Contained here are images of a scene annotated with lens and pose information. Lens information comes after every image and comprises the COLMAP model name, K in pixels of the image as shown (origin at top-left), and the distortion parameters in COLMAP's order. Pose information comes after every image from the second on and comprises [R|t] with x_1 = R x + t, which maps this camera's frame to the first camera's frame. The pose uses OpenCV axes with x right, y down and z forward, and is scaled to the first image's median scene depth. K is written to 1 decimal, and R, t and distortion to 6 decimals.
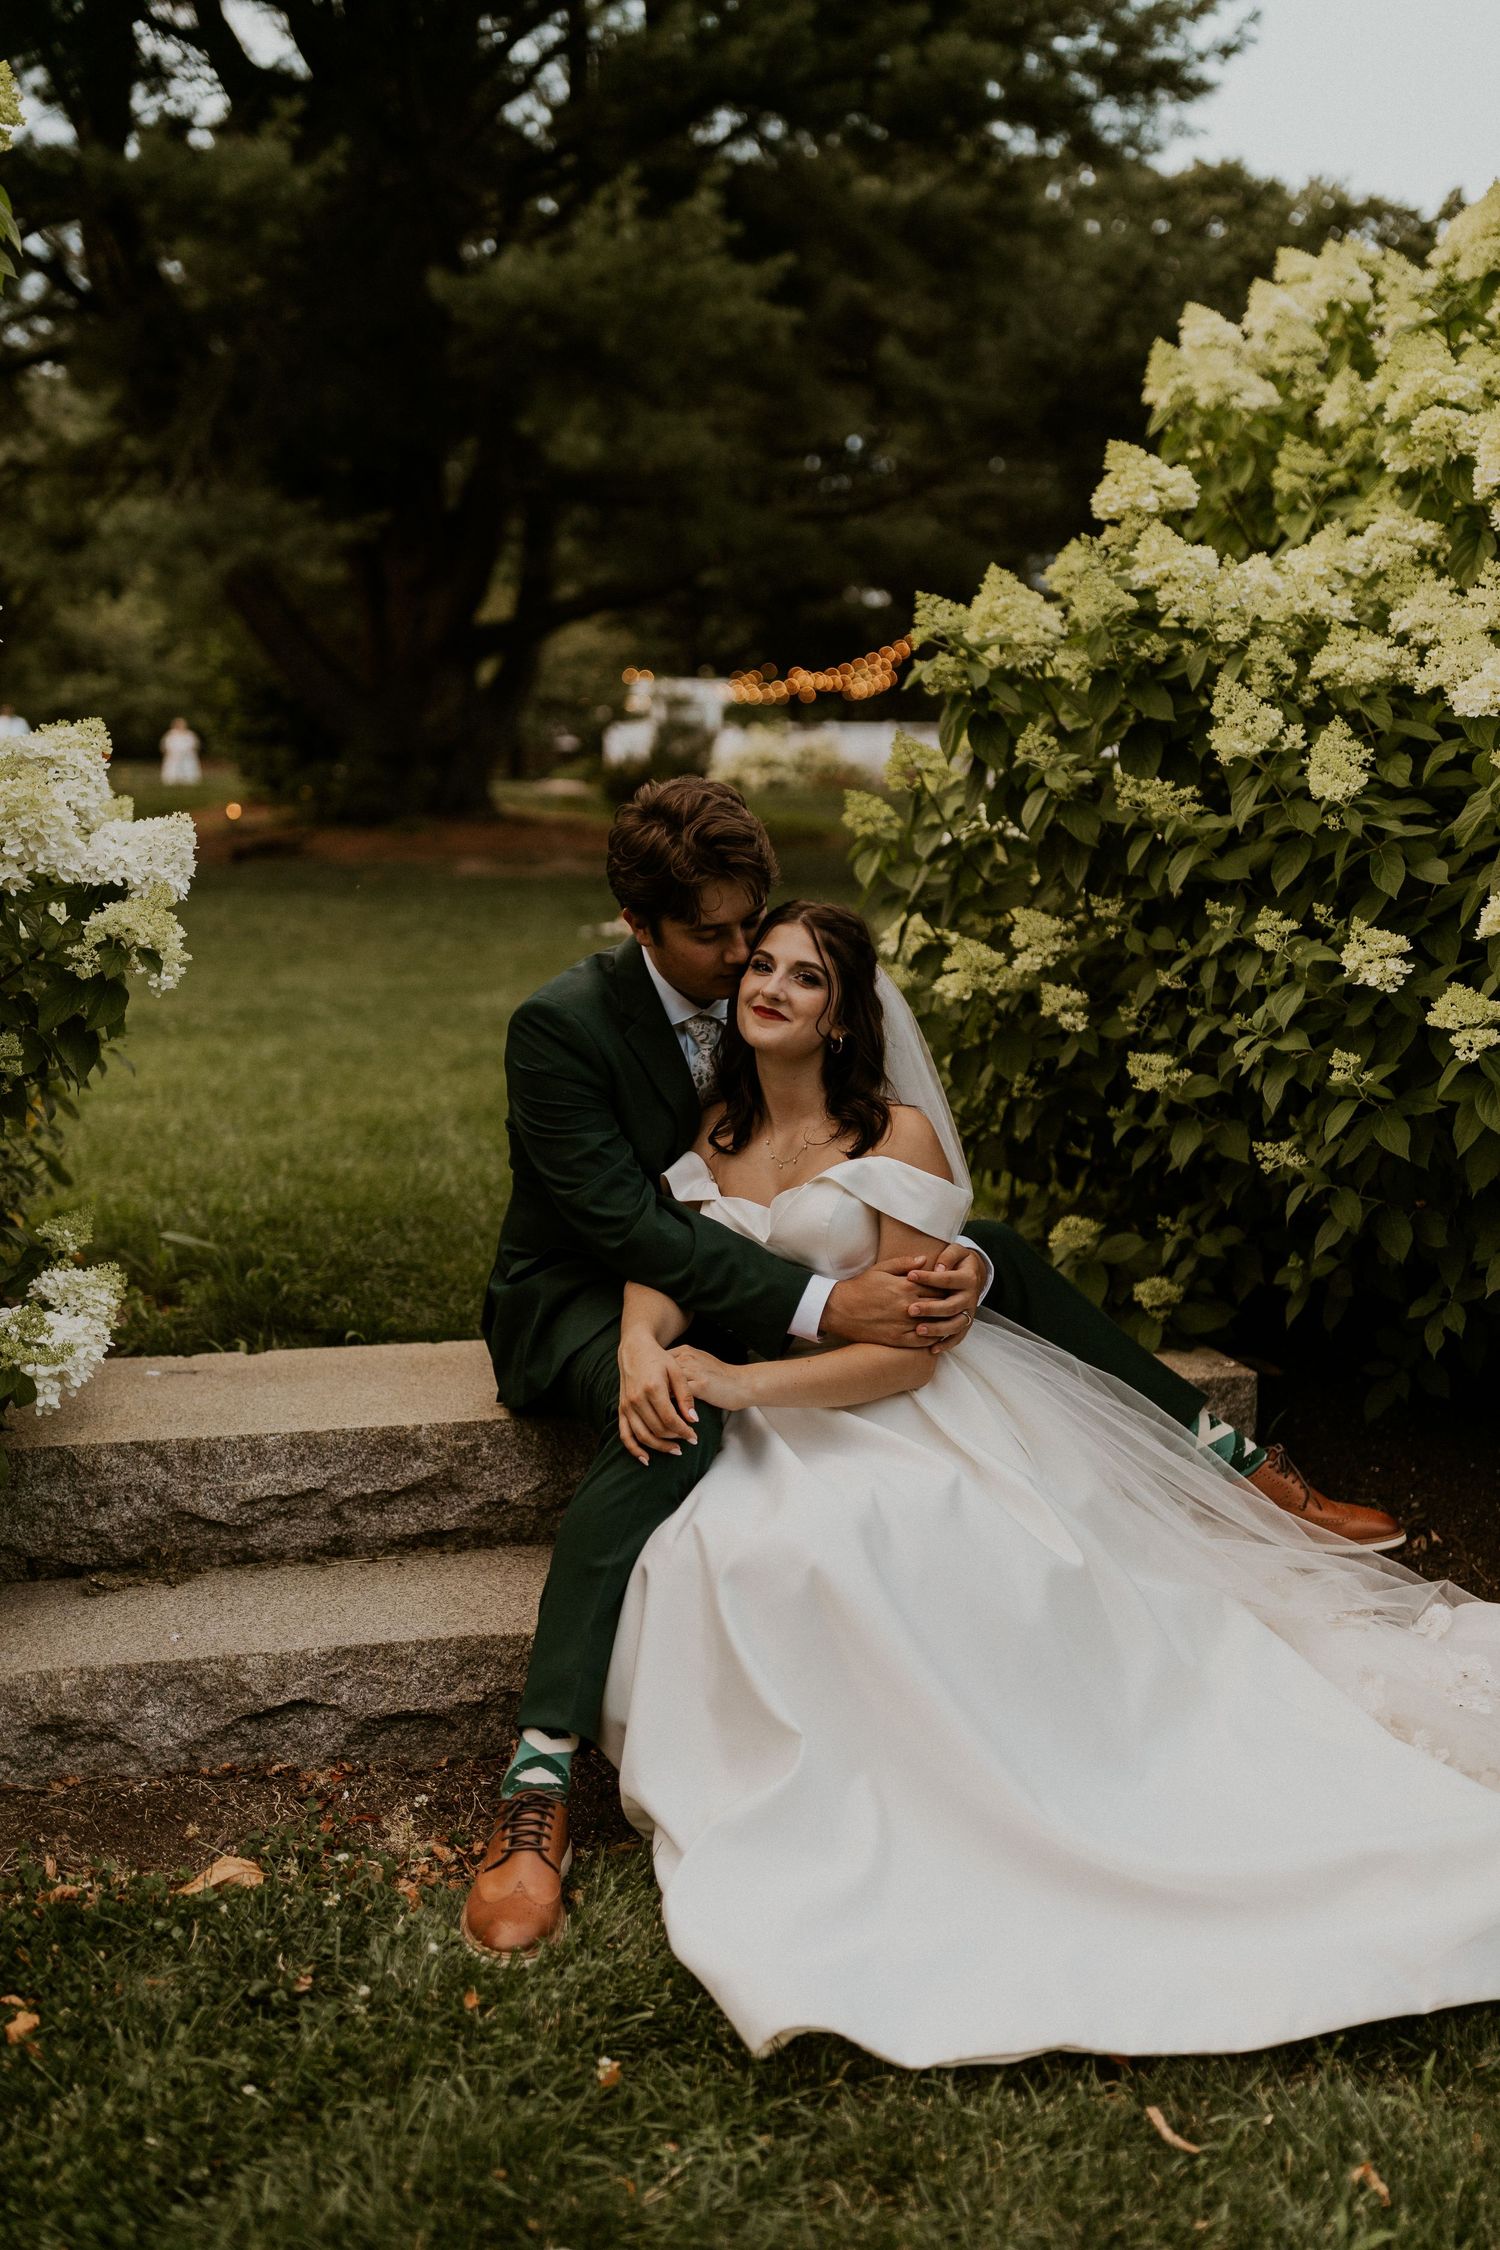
lens RADIAL K [[2257.1, 0, 784.7], [0, 2257.1, 1168.9], [0, 0, 1]] dist [0.011227, -0.003457]
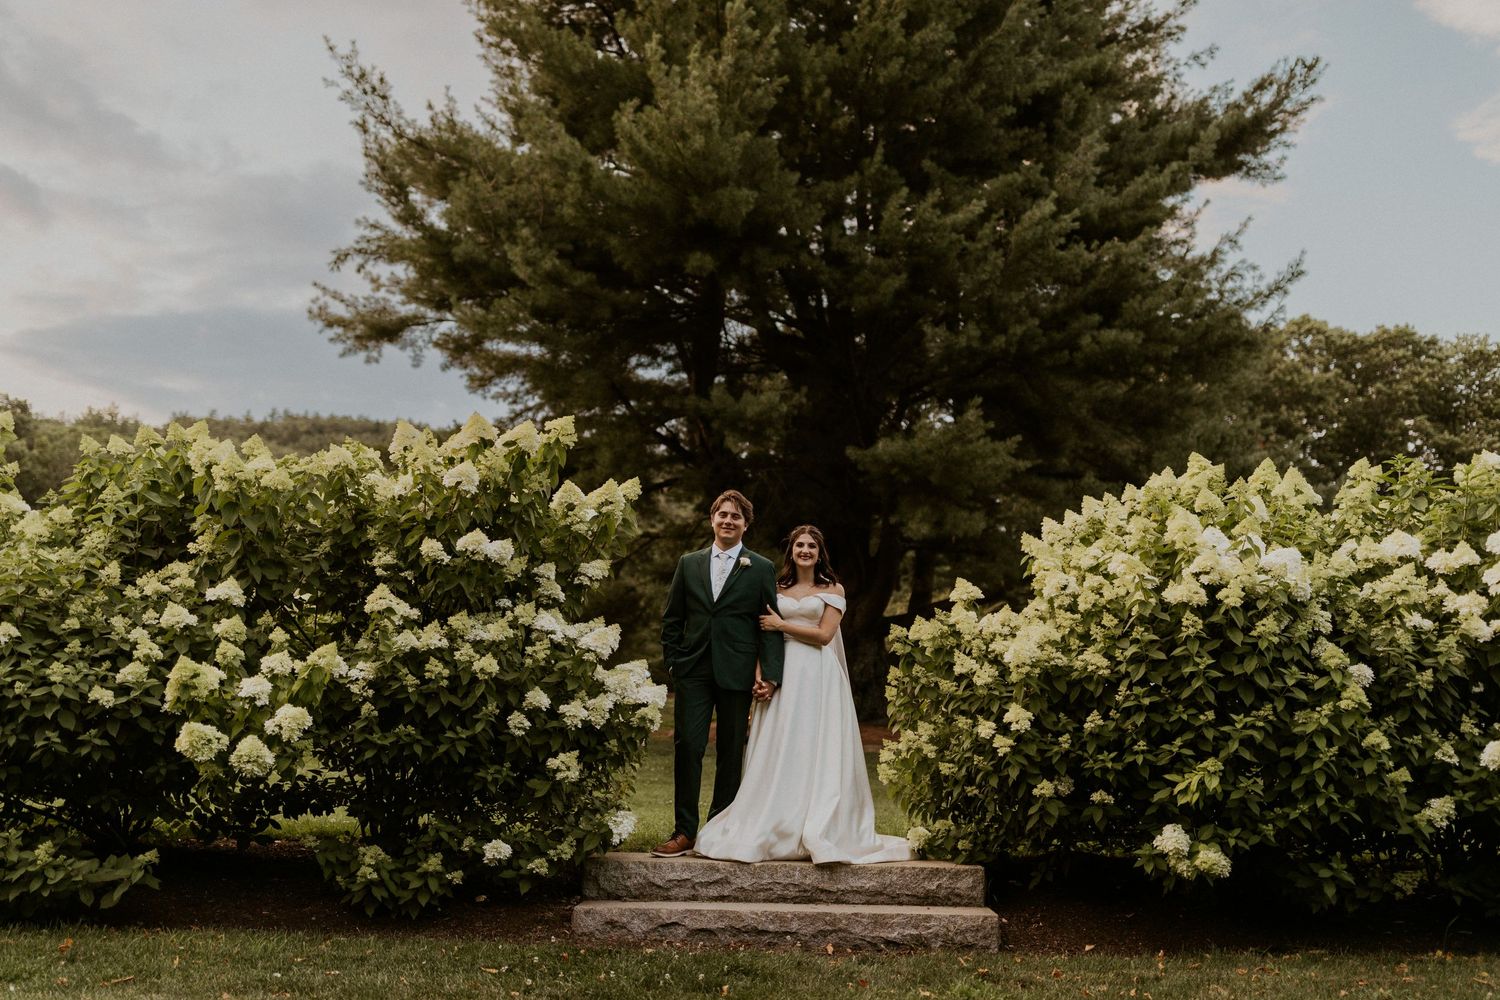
lens RADIAL K [[1504.8, 0, 819.2], [0, 1504.8, 586.8], [0, 0, 1]] dist [0.011227, -0.003457]
pose [[0.979362, -0.001278, -0.202110, 0.448708], [-0.048991, 0.968658, -0.243521, 0.256544], [0.196086, 0.248397, 0.948604, -1.239376]]
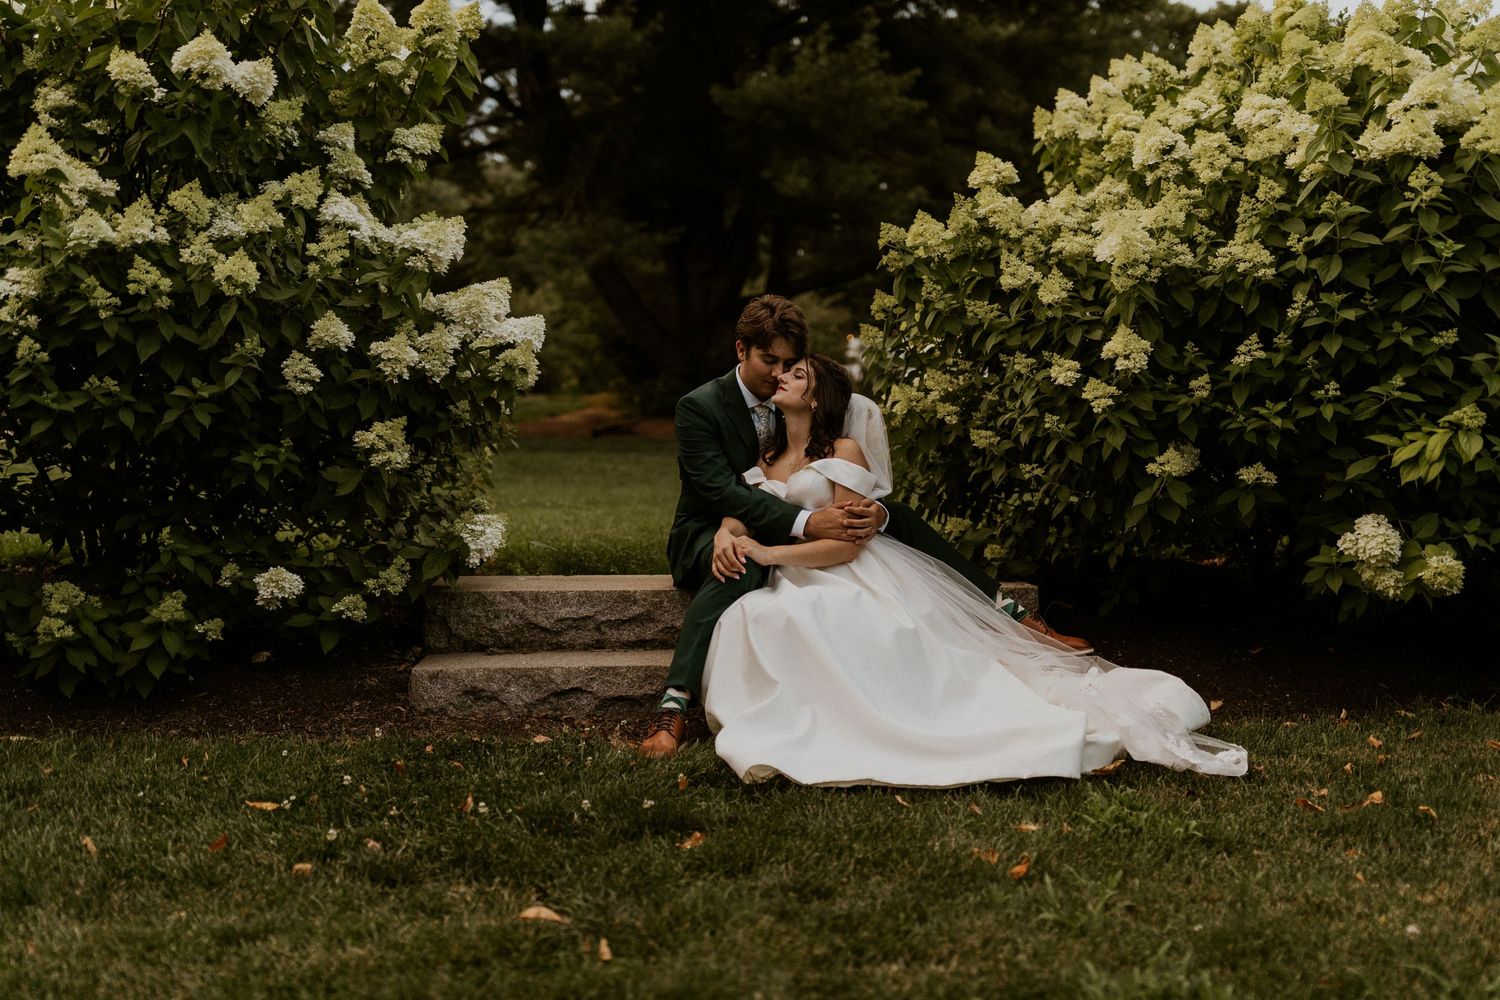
lens RADIAL K [[1482.0, 0, 746.1], [0, 1482.0, 526.4], [0, 0, 1]] dist [0.012819, 0.003036]
pose [[0.990415, 0.007309, -0.137929, 0.144308], [-0.019609, 0.995925, -0.088031, 0.176645], [0.136724, 0.089892, 0.986522, -0.421712]]
